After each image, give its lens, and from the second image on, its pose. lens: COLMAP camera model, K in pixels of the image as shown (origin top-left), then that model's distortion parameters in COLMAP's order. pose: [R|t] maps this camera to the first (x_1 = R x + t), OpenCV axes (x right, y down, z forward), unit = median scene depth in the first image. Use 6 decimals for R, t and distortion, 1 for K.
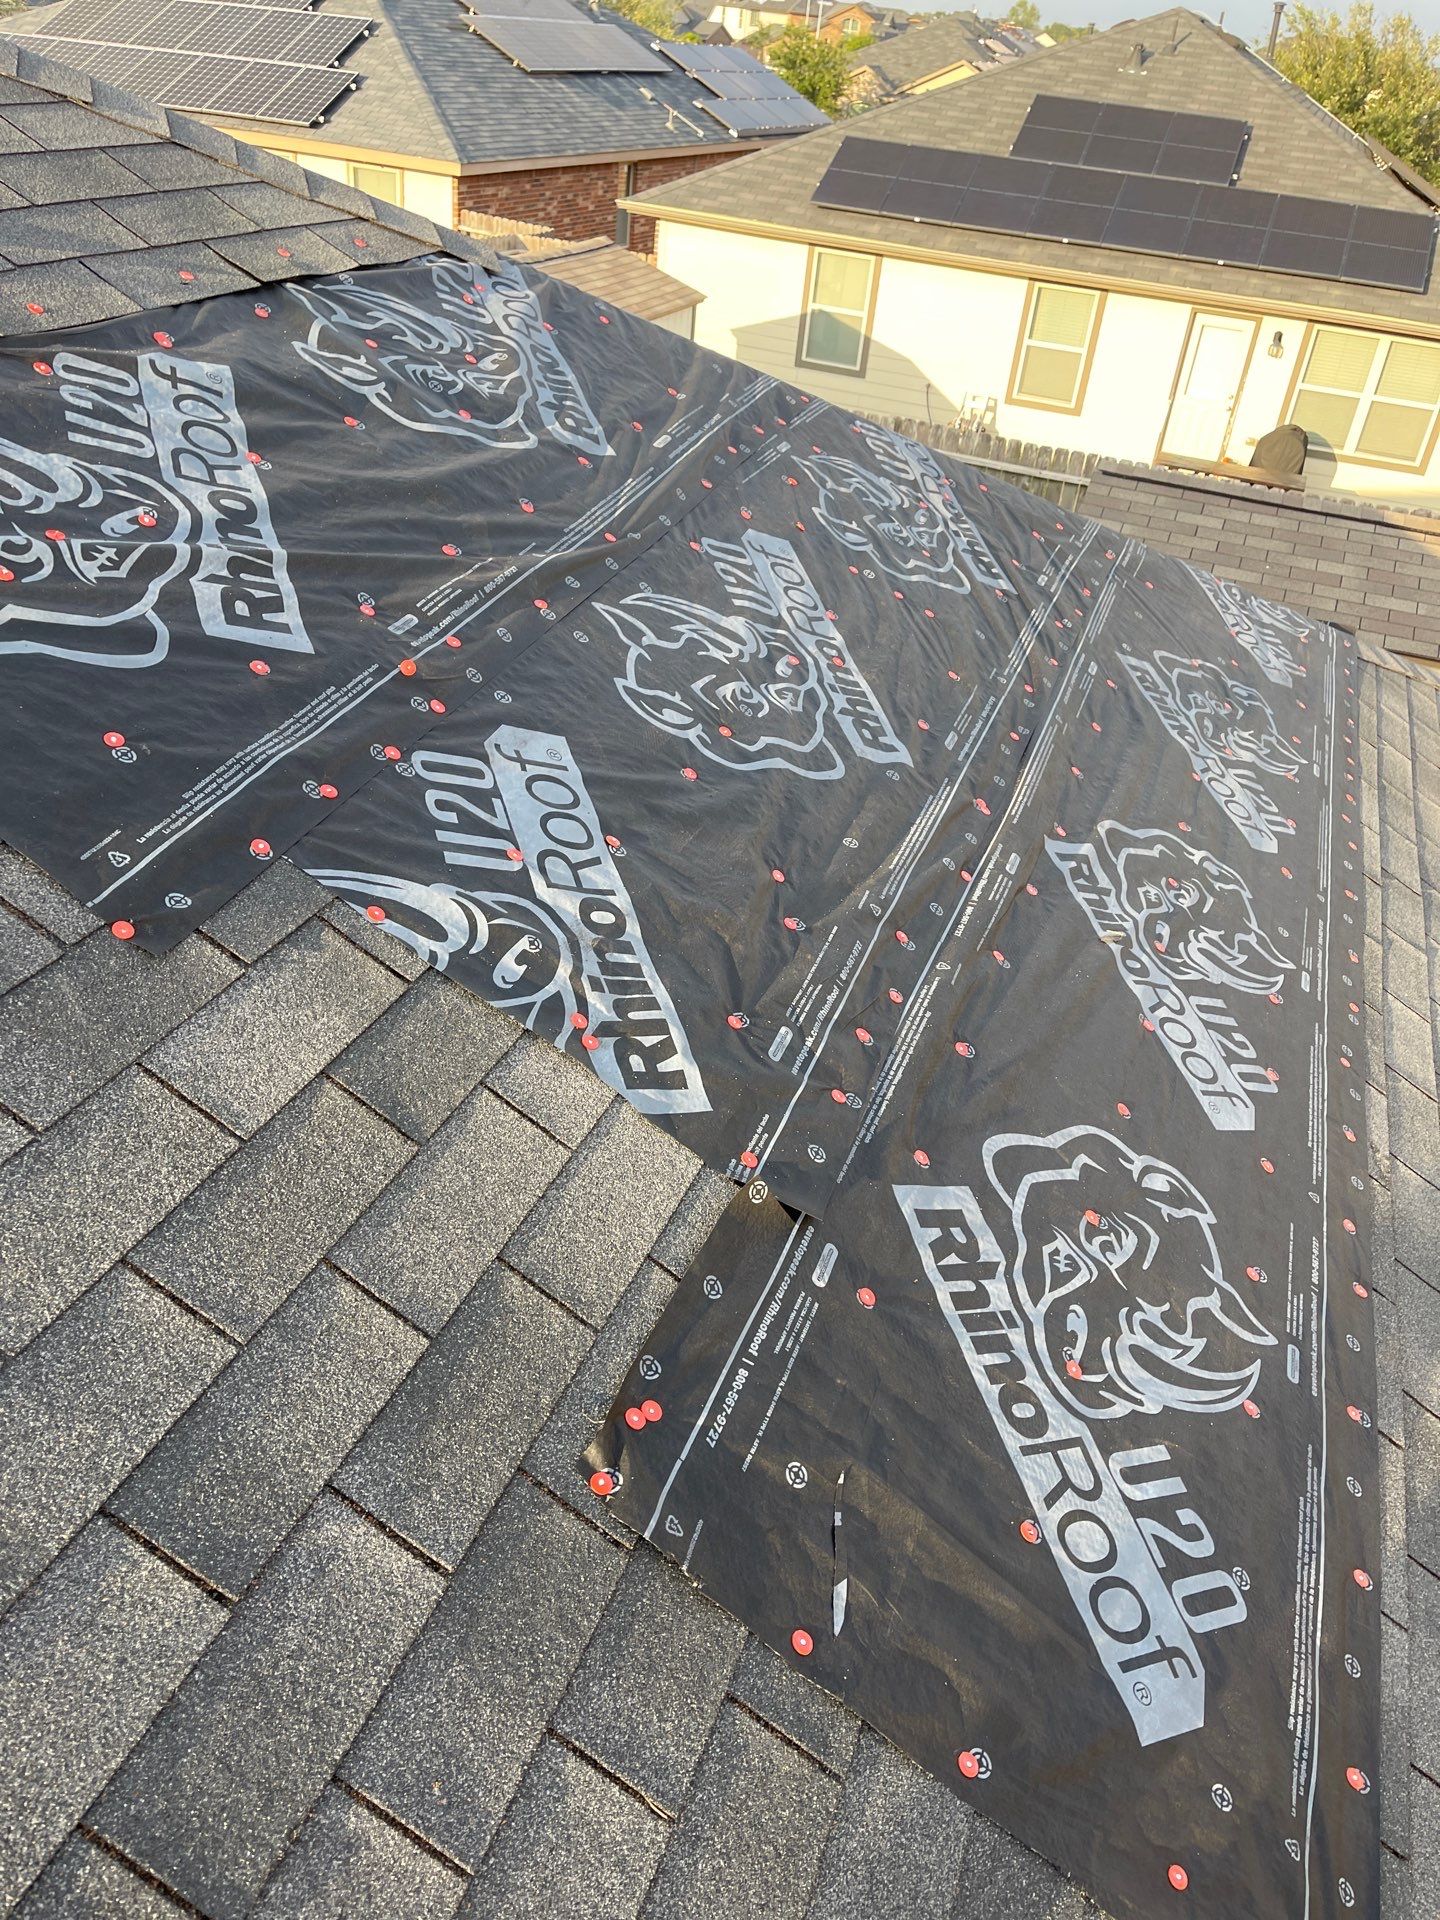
lens RADIAL K [[1450.3, 0, 720.0], [0, 1450.3, 960.0], [0, 0, 1]] dist [0.064523, -0.088261]
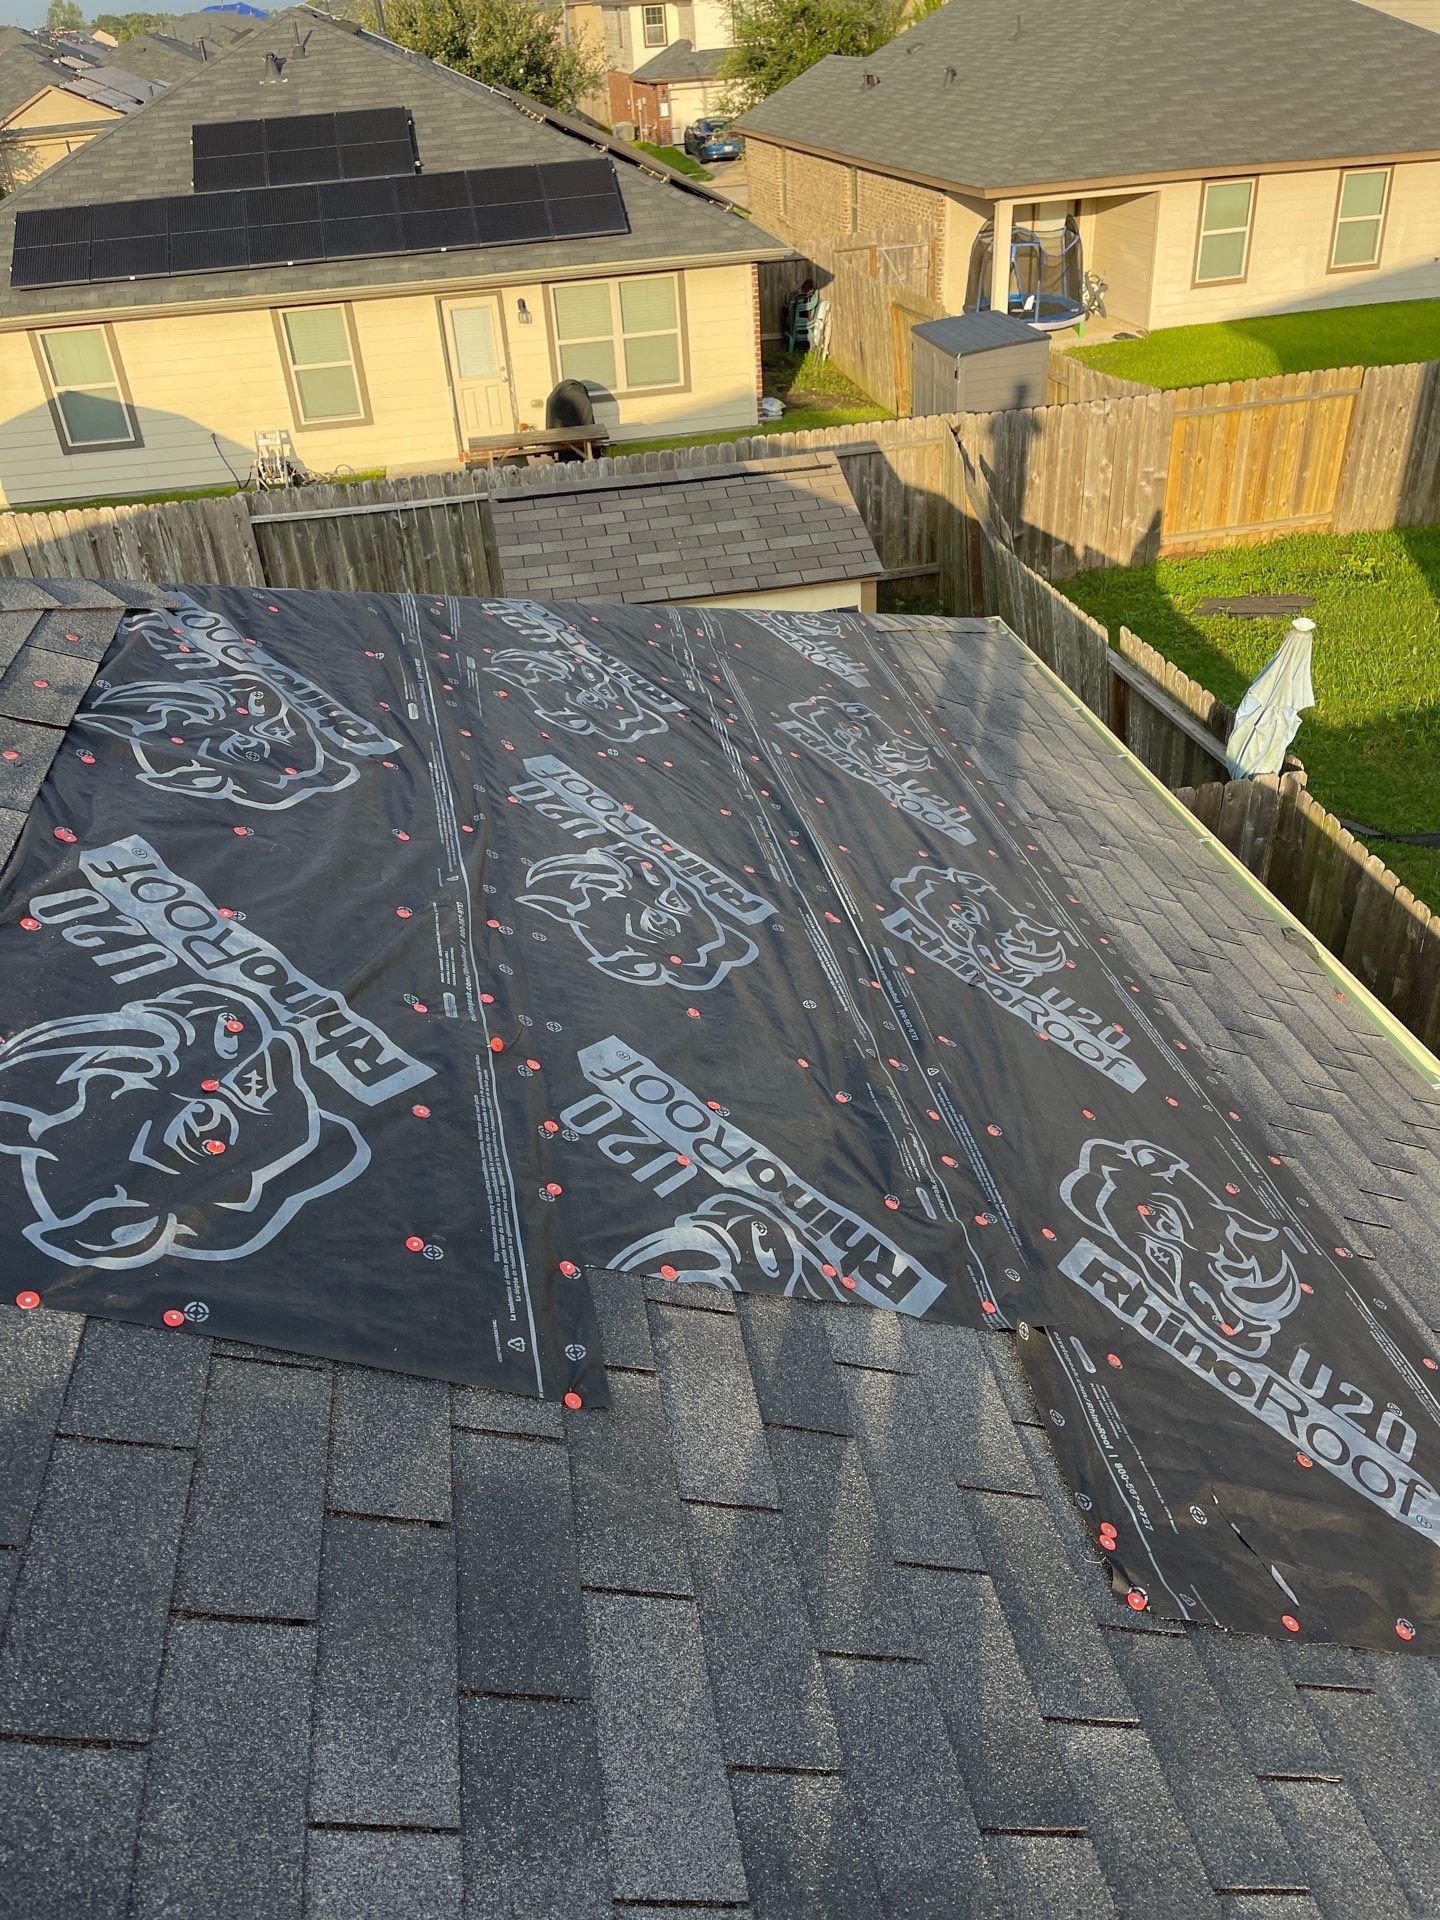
lens RADIAL K [[1450.3, 0, 720.0], [0, 1450.3, 960.0], [0, 0, 1]] dist [0.064523, -0.088261]
pose [[0.853510, -0.399314, 0.334767, -0.426400], [0.394616, 0.914888, 0.085191, -0.296180], [-0.340293, 0.059393, 0.938442, -0.092521]]
